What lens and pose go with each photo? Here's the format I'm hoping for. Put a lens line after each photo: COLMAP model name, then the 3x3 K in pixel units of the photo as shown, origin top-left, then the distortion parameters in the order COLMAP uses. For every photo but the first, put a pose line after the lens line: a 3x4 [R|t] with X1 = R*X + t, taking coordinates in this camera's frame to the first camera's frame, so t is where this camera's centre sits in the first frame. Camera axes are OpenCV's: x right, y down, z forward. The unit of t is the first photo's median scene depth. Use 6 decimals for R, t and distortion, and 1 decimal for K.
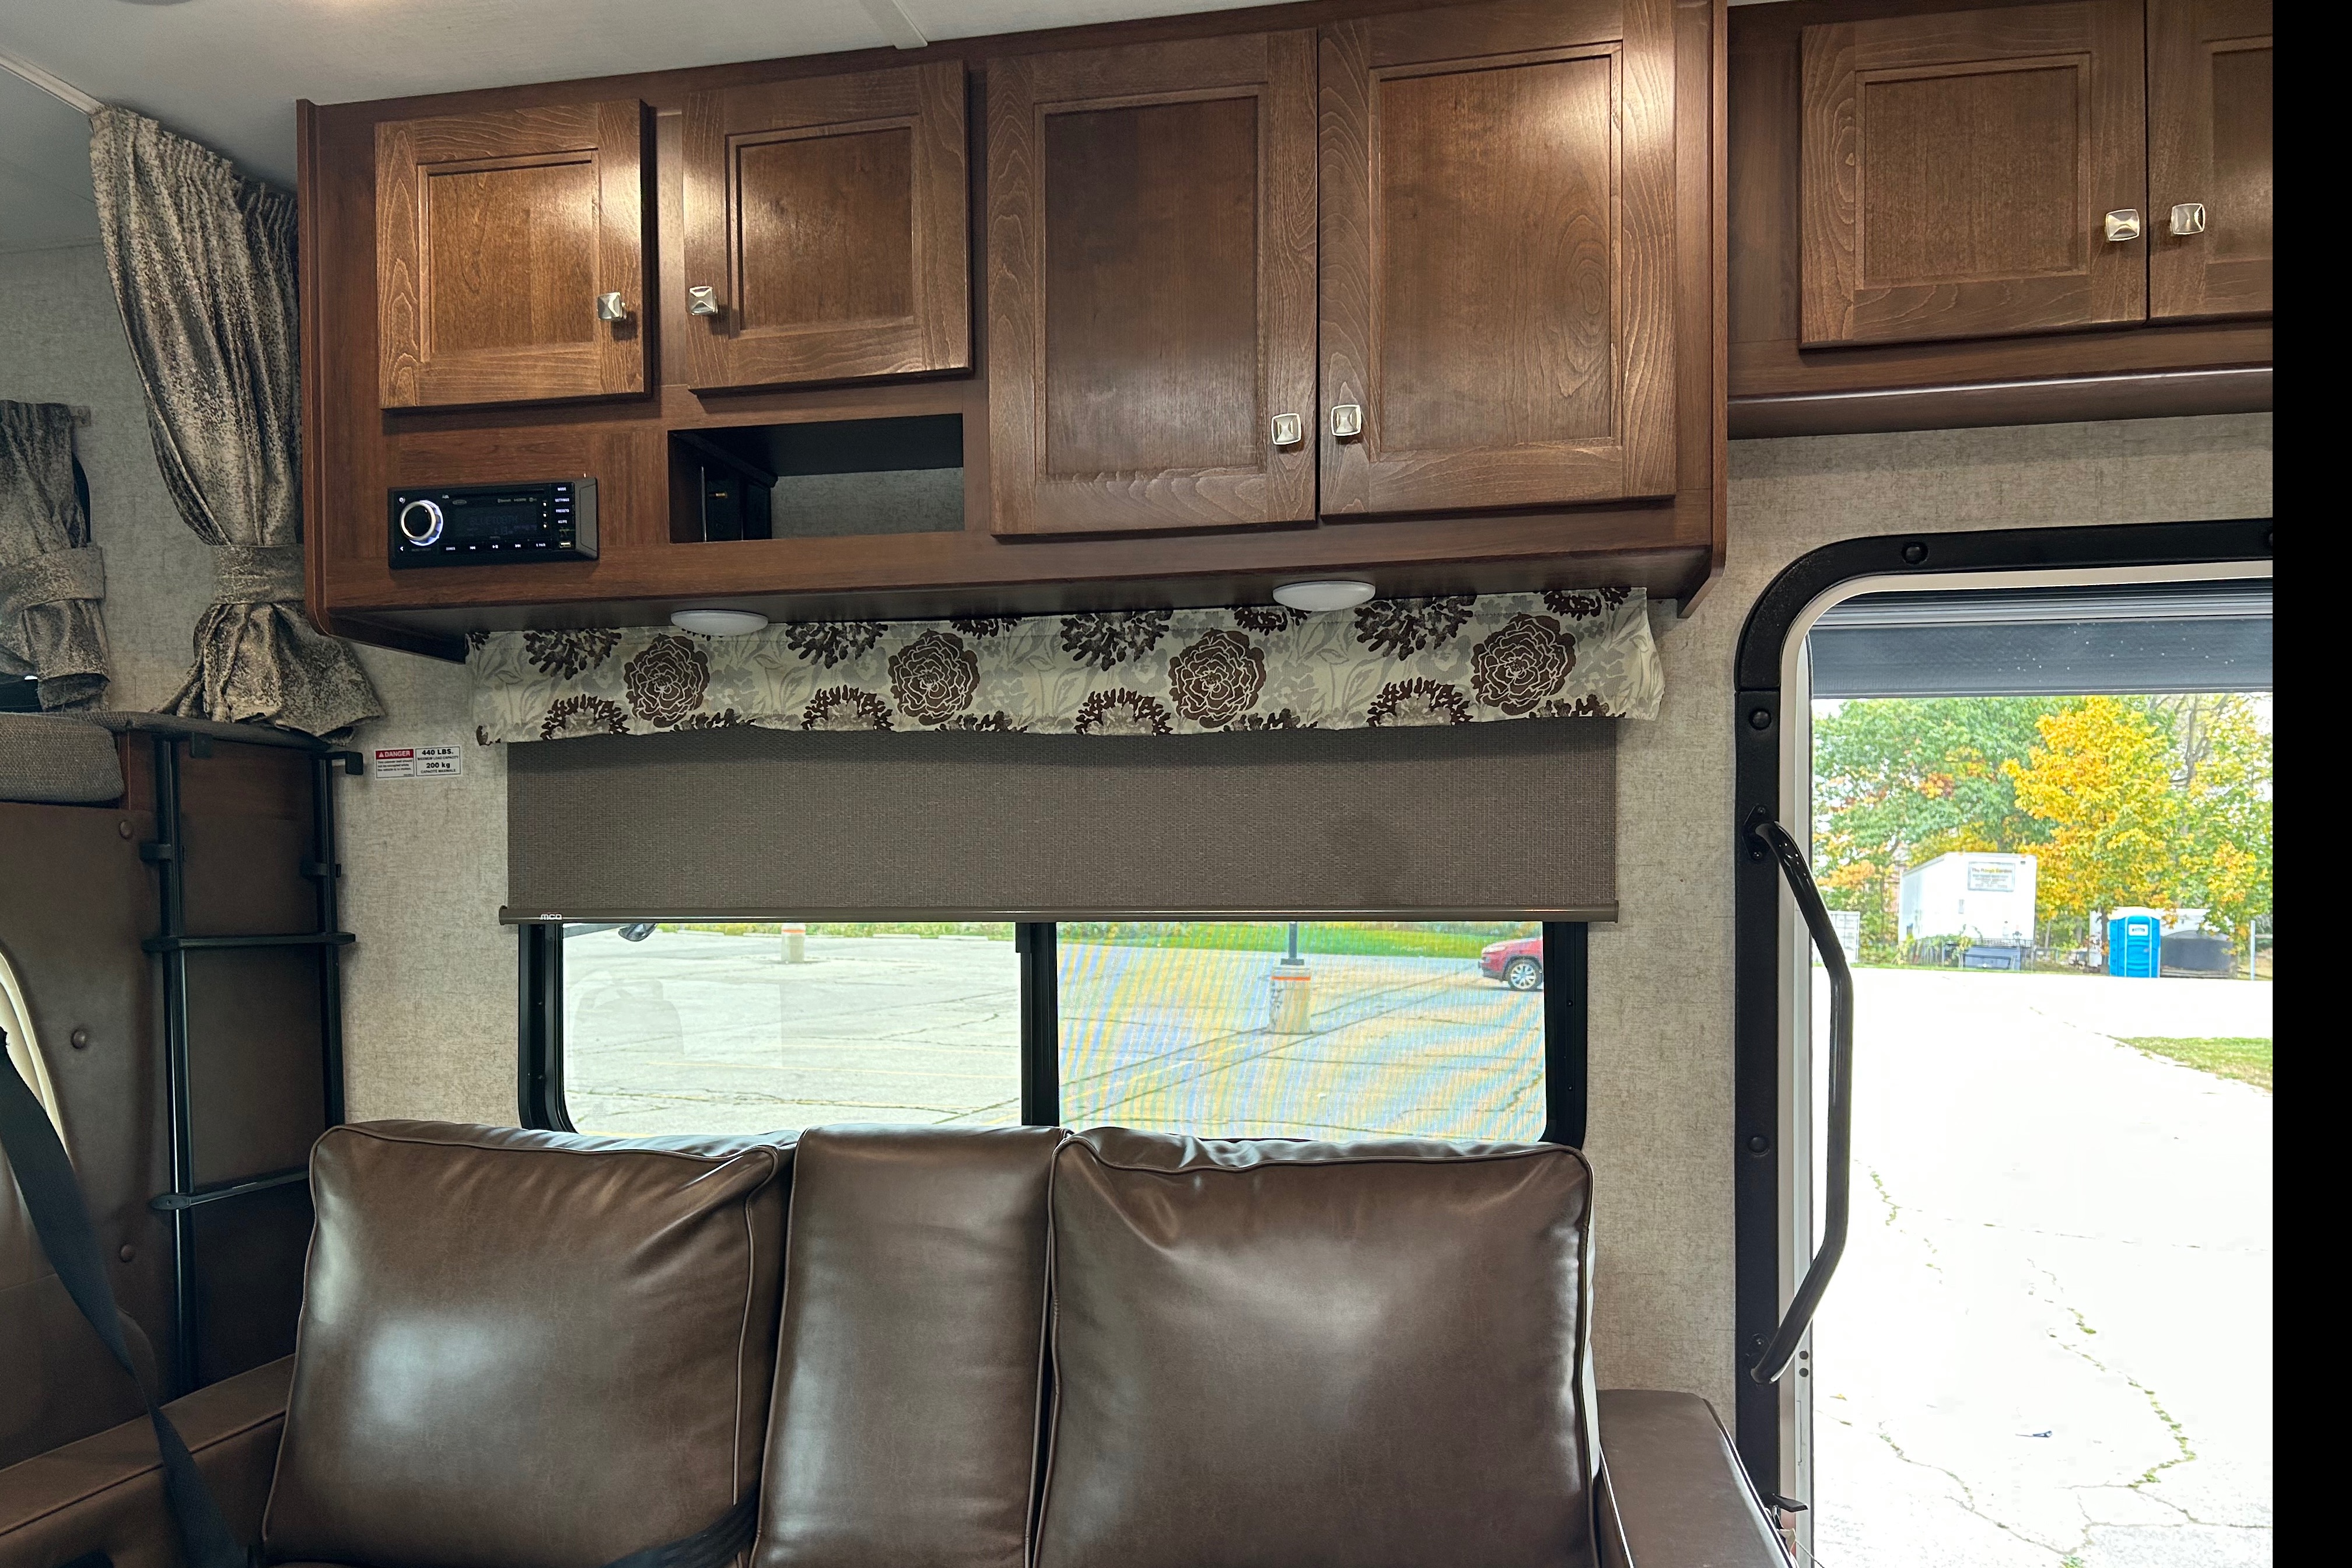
lens RADIAL K [[1774.1, 0, 1162.2], [0, 1774.1, 912.1], [0, 0, 1]] dist [0.004078, -0.006888]
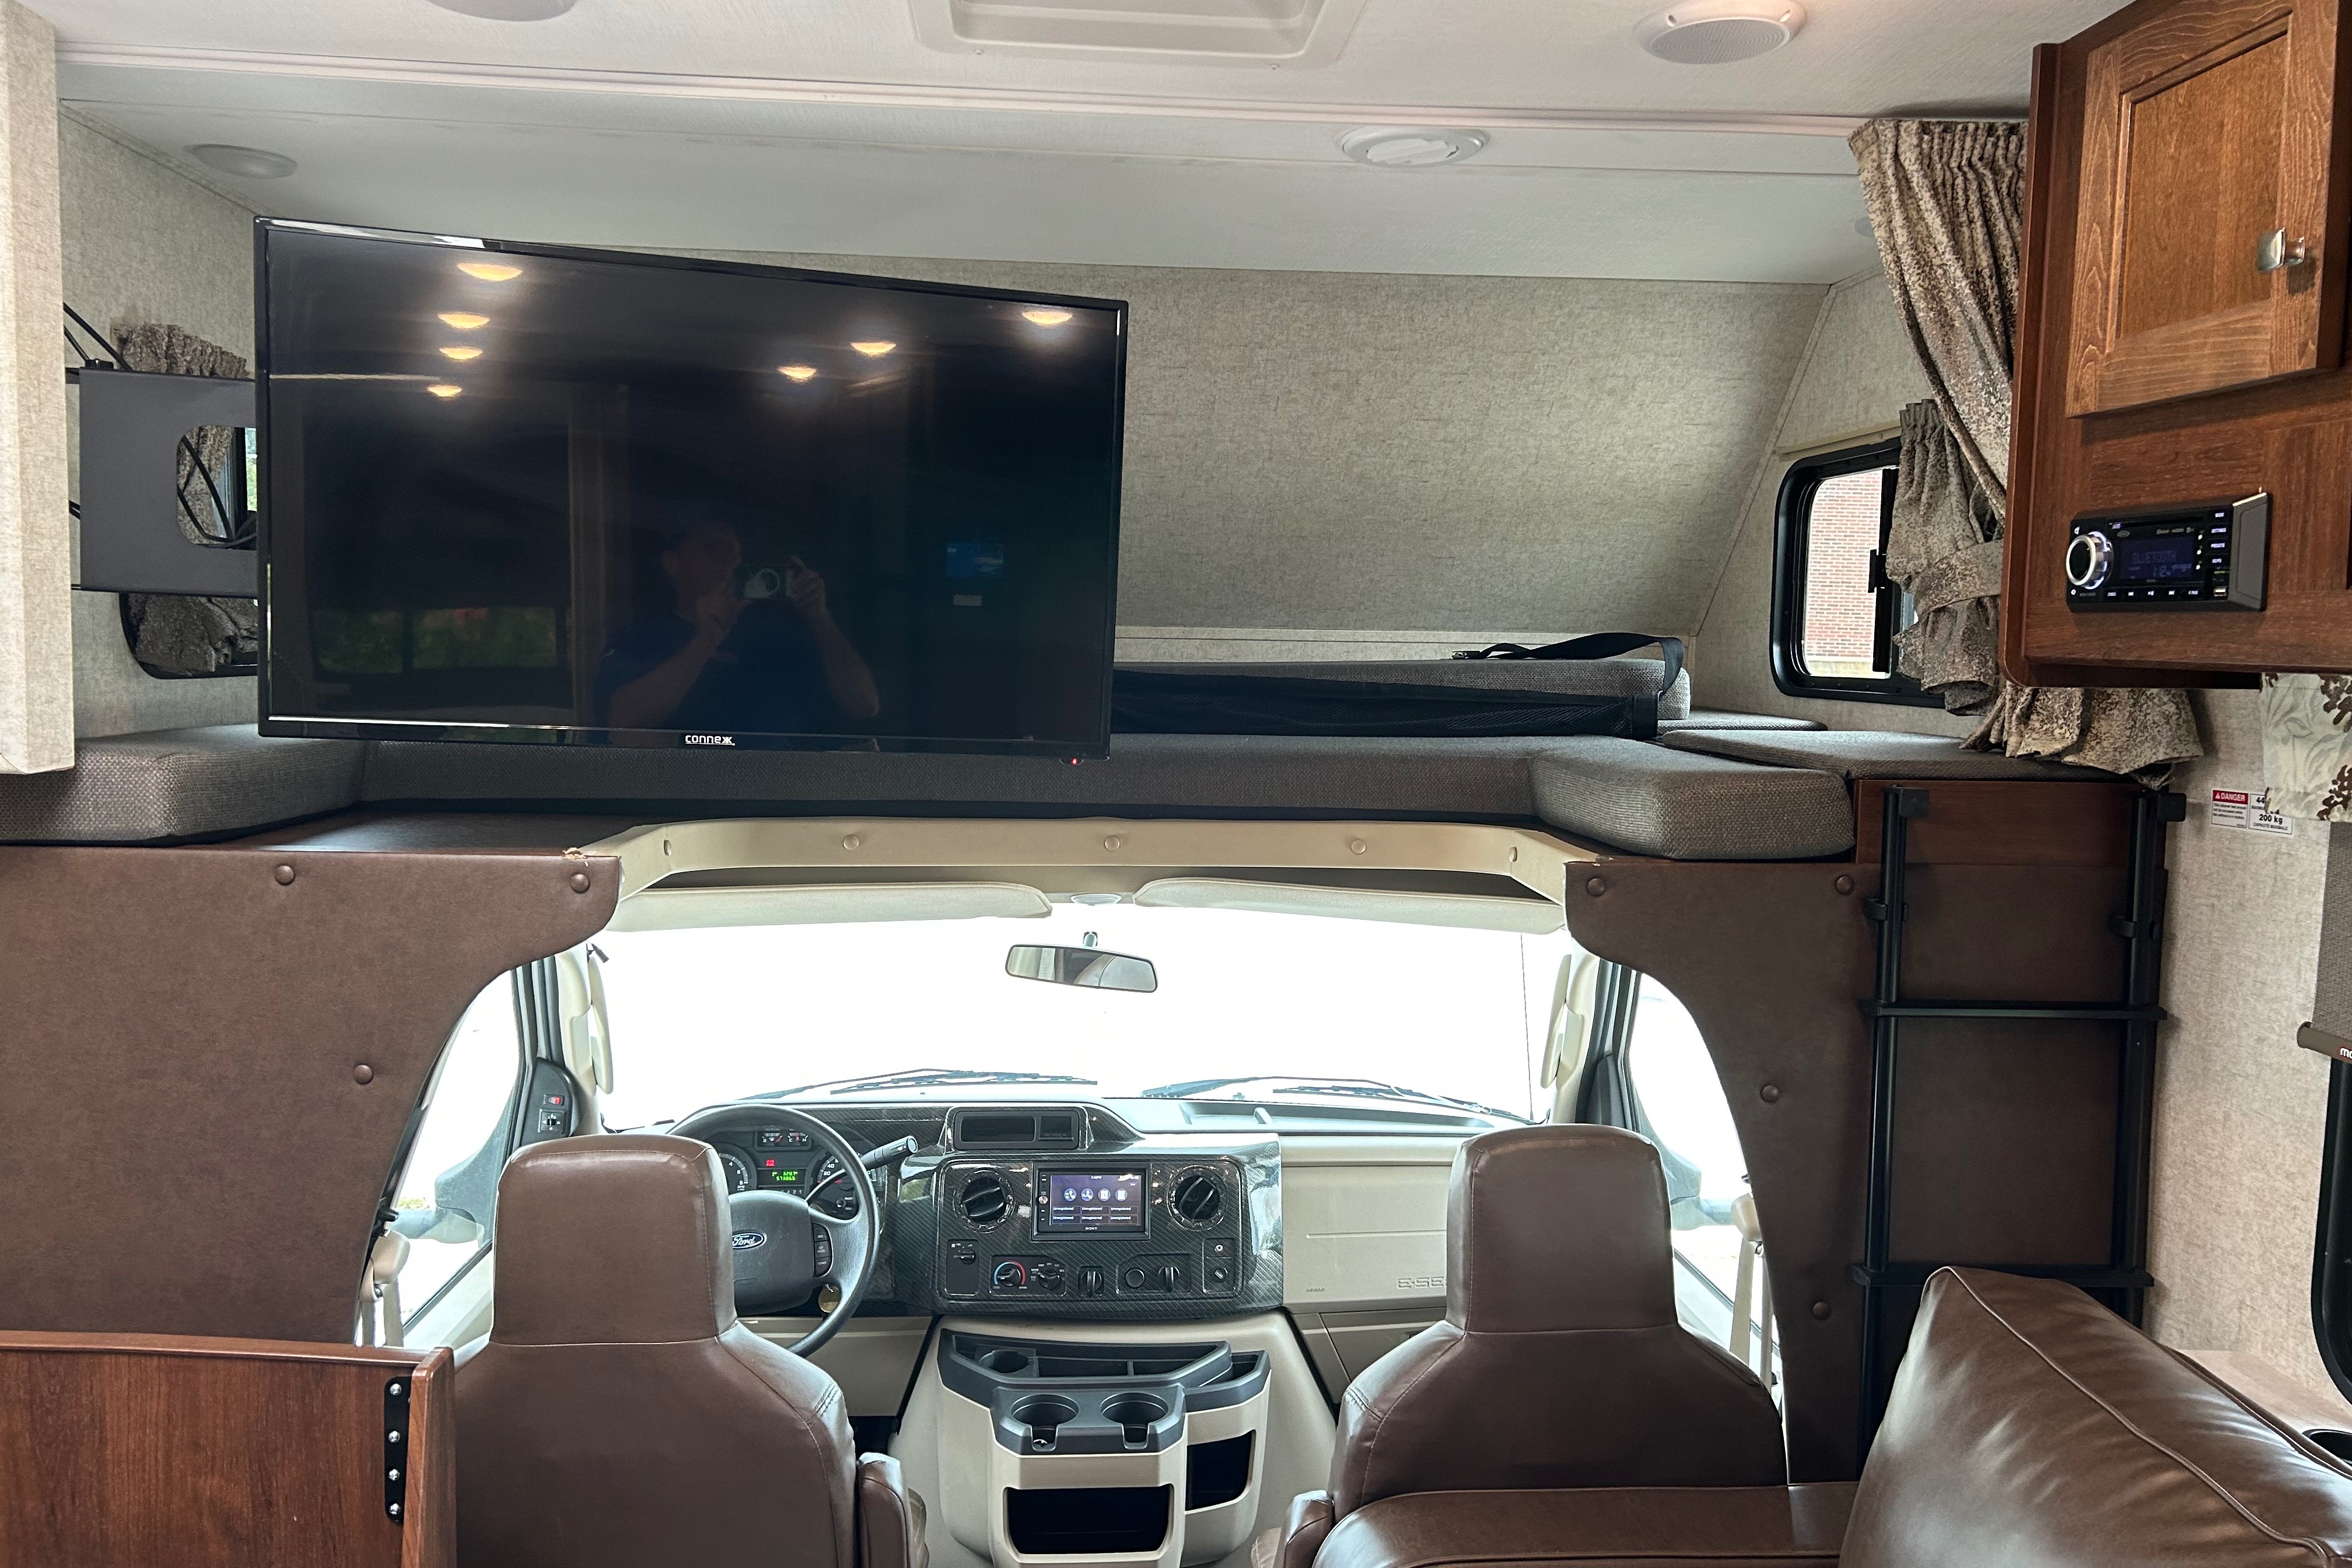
lens RADIAL K [[1775.0, 0, 1166.4], [0, 1775.0, 782.6], [0, 0, 1]] dist [0.034901, -0.038436]
pose [[0.251486, 0.095601, -0.963128, 0.244819], [-0.034077, 0.995367, 0.089903, -0.172333], [0.967261, 0.010211, 0.253578, 0.389020]]
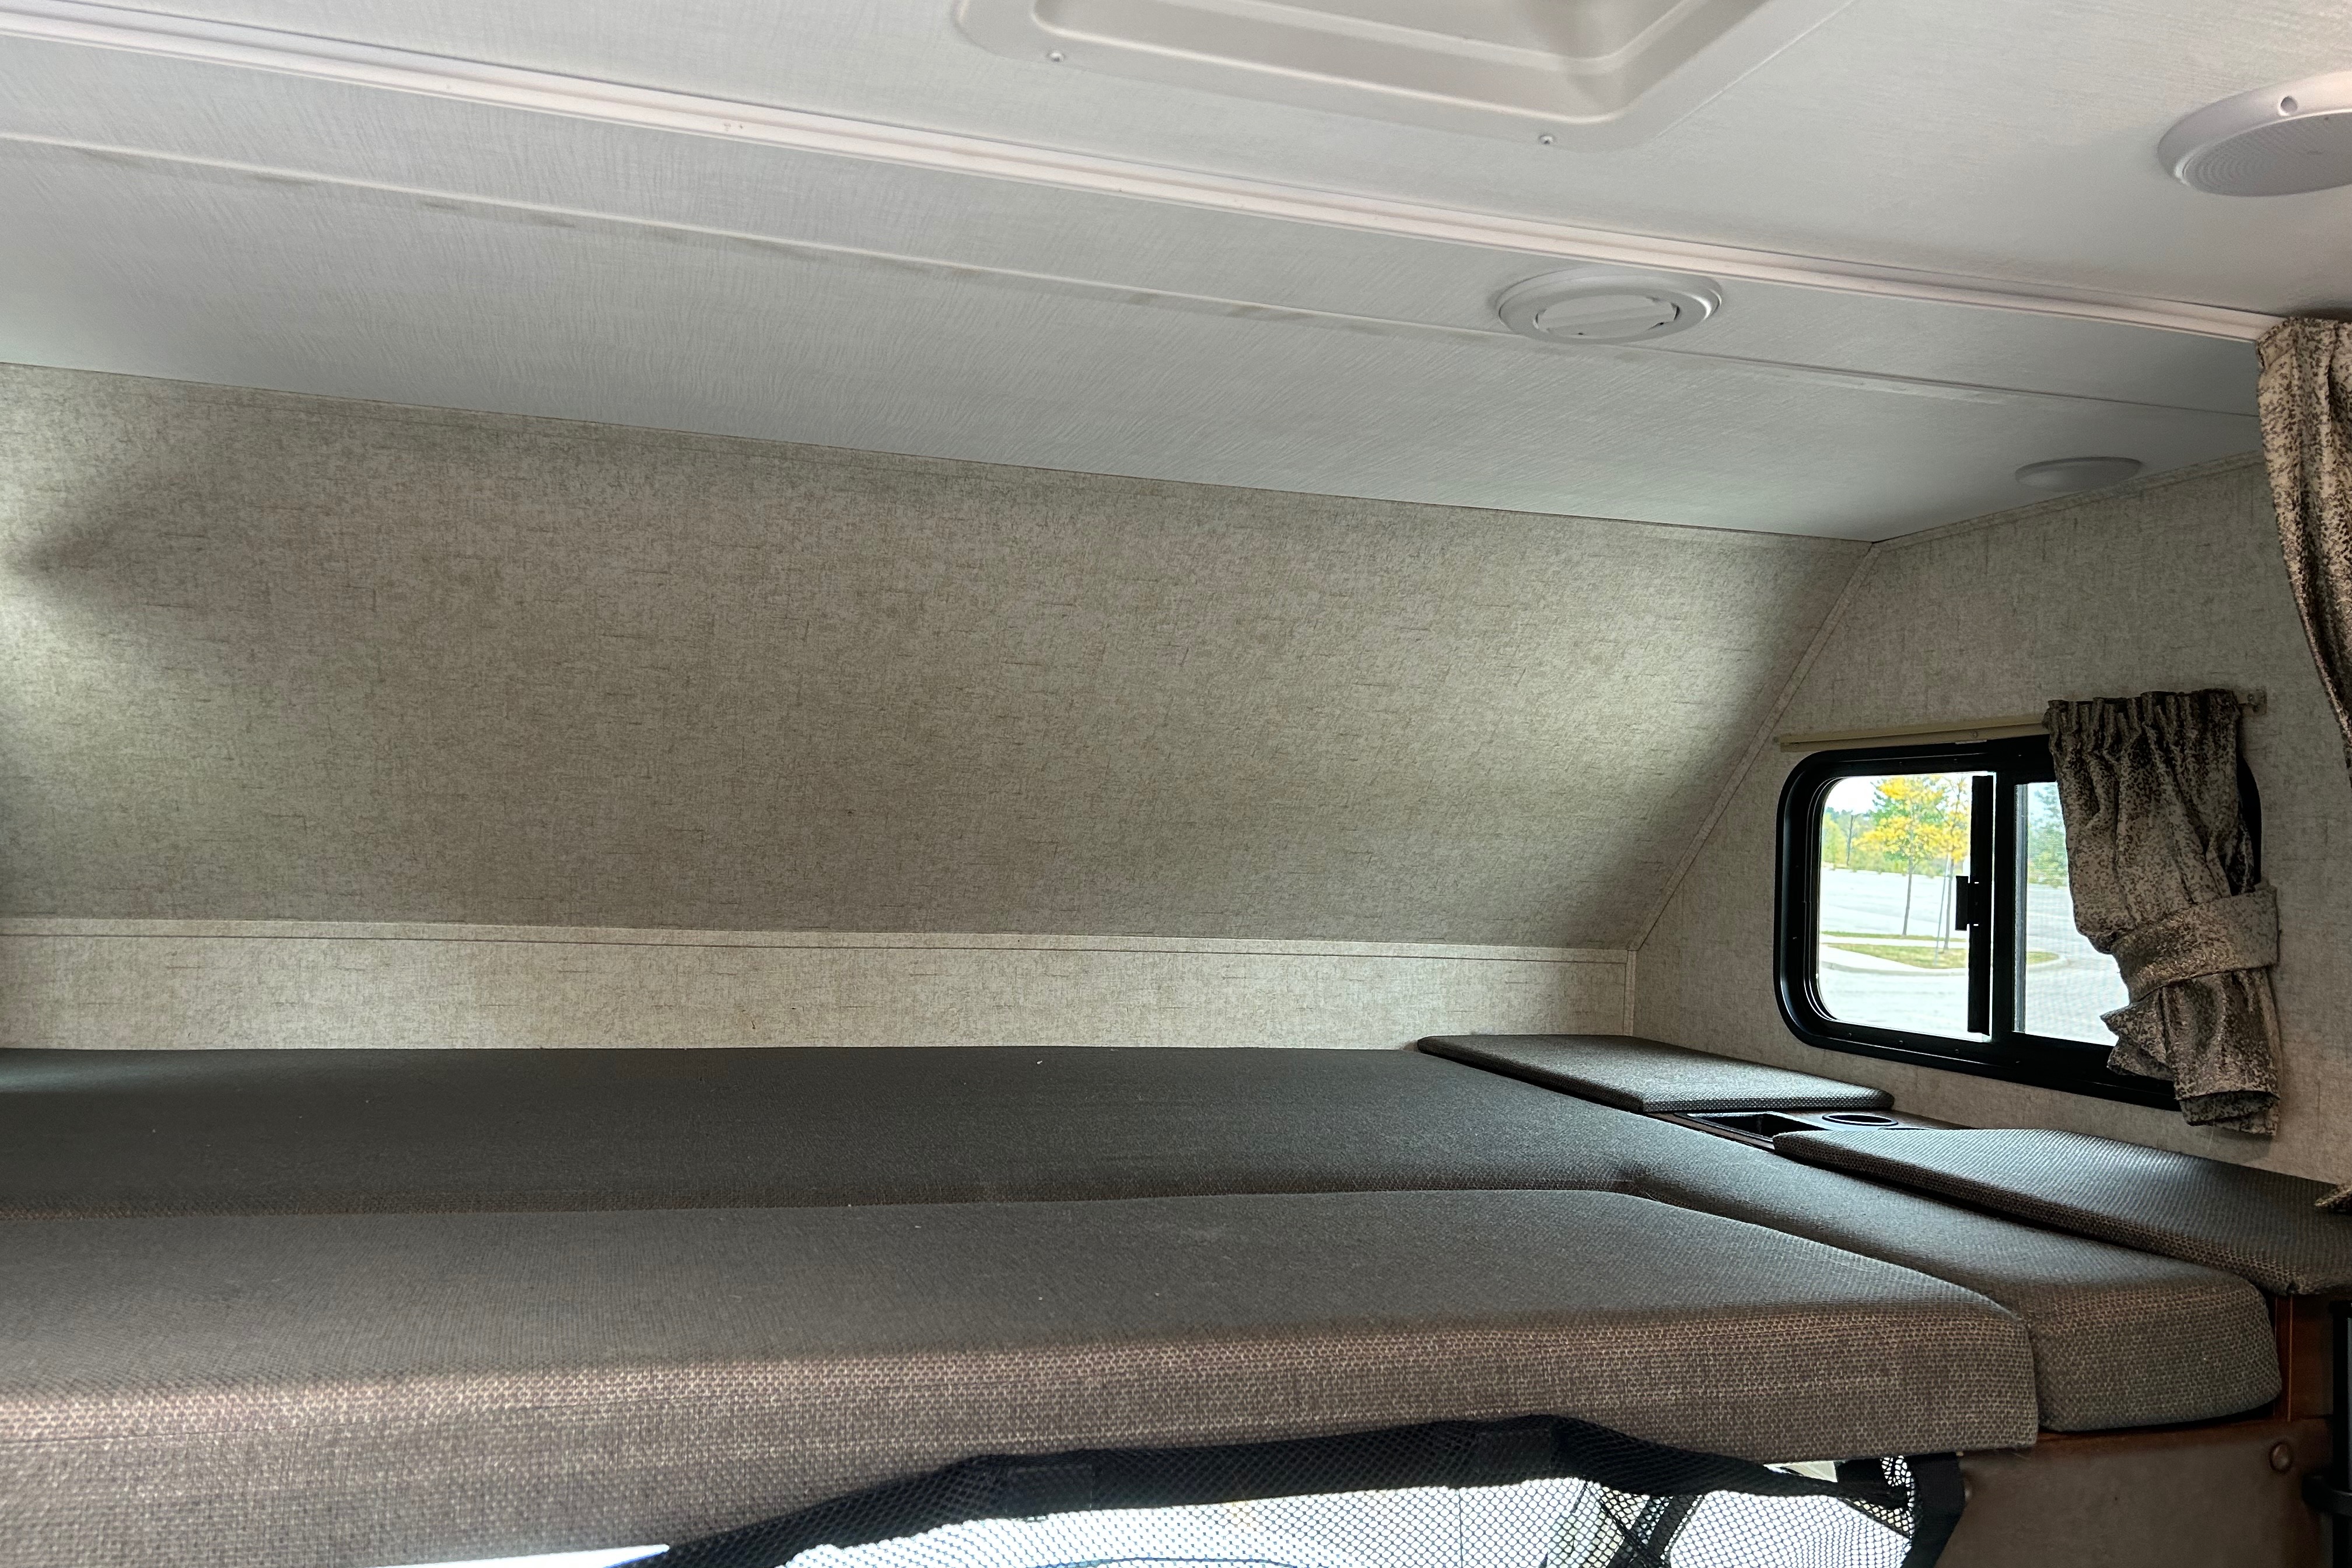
lens RADIAL K [[1775.0, 0, 1130.8], [0, 1775.0, 786.5], [0, 0, 1]] dist [0.034901, -0.038436]
pose [[0.431553, -0.008432, -0.902048, -0.186894], [-0.054438, 0.997890, -0.035371, -0.232159], [0.900444, 0.064370, 0.430184, 0.344301]]
